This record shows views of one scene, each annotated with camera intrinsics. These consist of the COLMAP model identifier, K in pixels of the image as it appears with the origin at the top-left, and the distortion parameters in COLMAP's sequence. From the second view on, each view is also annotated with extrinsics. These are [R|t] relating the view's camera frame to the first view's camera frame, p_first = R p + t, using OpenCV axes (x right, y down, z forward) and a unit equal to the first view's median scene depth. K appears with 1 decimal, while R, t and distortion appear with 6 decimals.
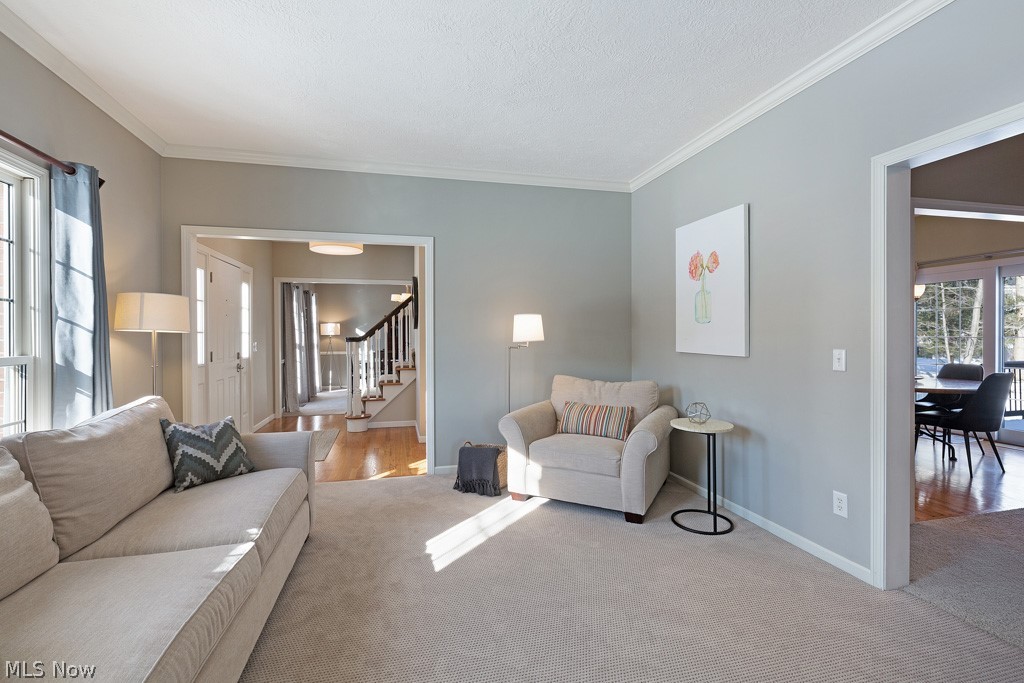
lens RADIAL K [[456.0, 0, 507.7], [0, 456.0, 334.2], [0, 0, 1]] dist [-0.000035, -0.001084]
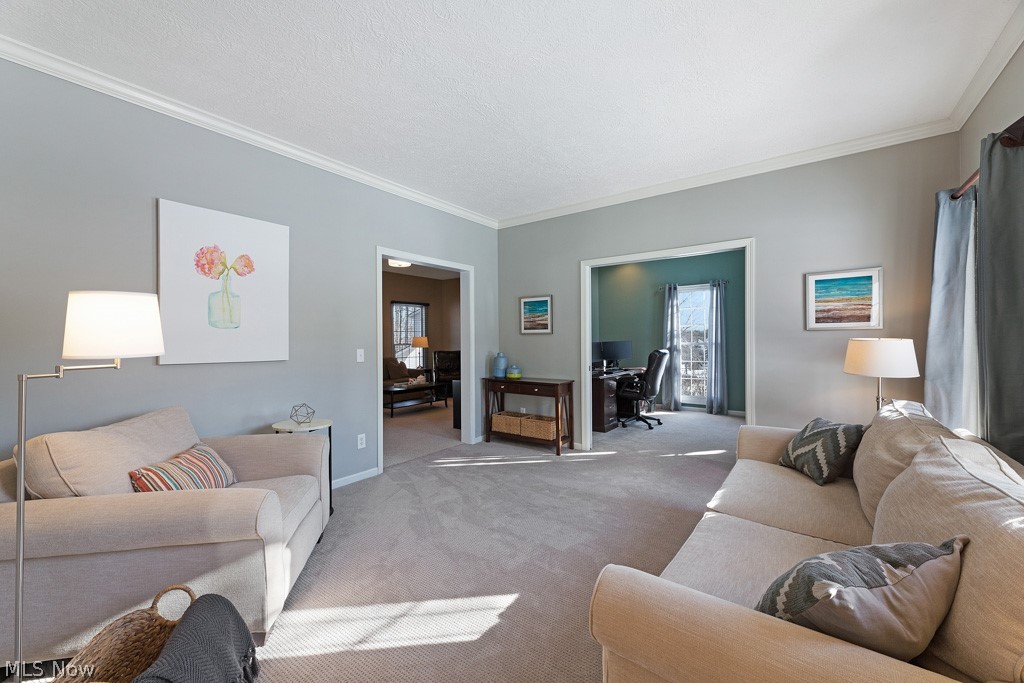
lens RADIAL K [[410.9, 0, 511.3], [0, 410.9, 344.7], [0, 0, 1]] dist [0.004845, -0.000298]
pose [[-0.639586, -0.004502, 0.768706, -0.606208], [0.007519, 0.999898, 0.012112, 0.002064], [-0.768683, 0.013526, -0.639487, 1.187837]]
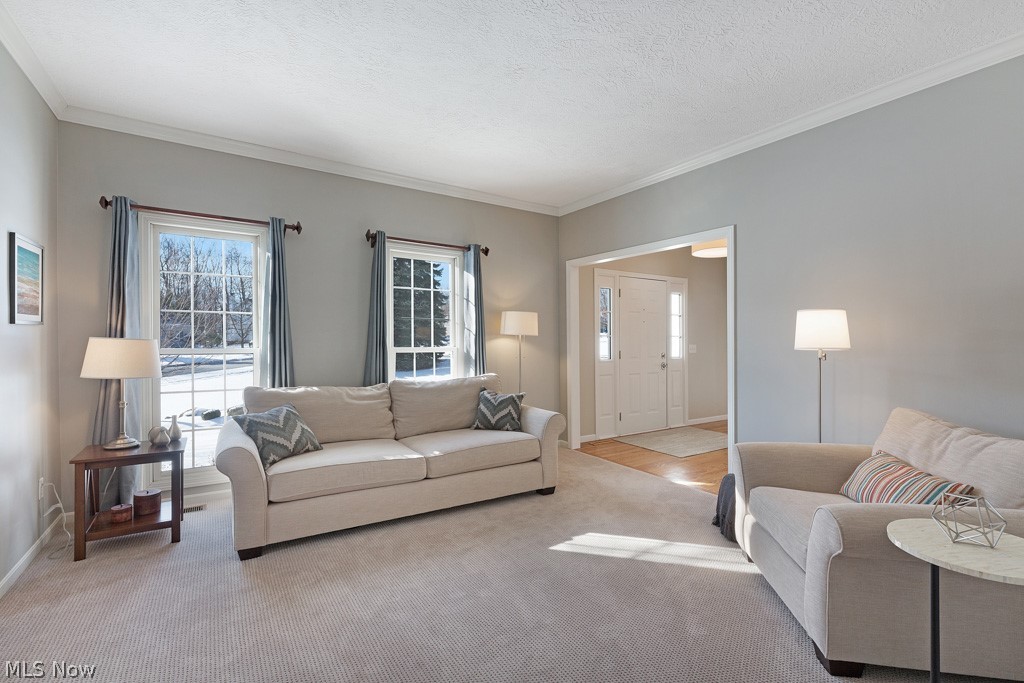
lens RADIAL K [[456.0, 0, 509.1], [0, 456.0, 343.0], [0, 0, 1]] dist [-0.000035, -0.001084]
pose [[0.319827, 0.012203, -0.947397, 0.663813], [-0.002170, 0.999924, 0.012148, 0.003078], [0.947473, -0.001830, 0.319829, 0.425773]]
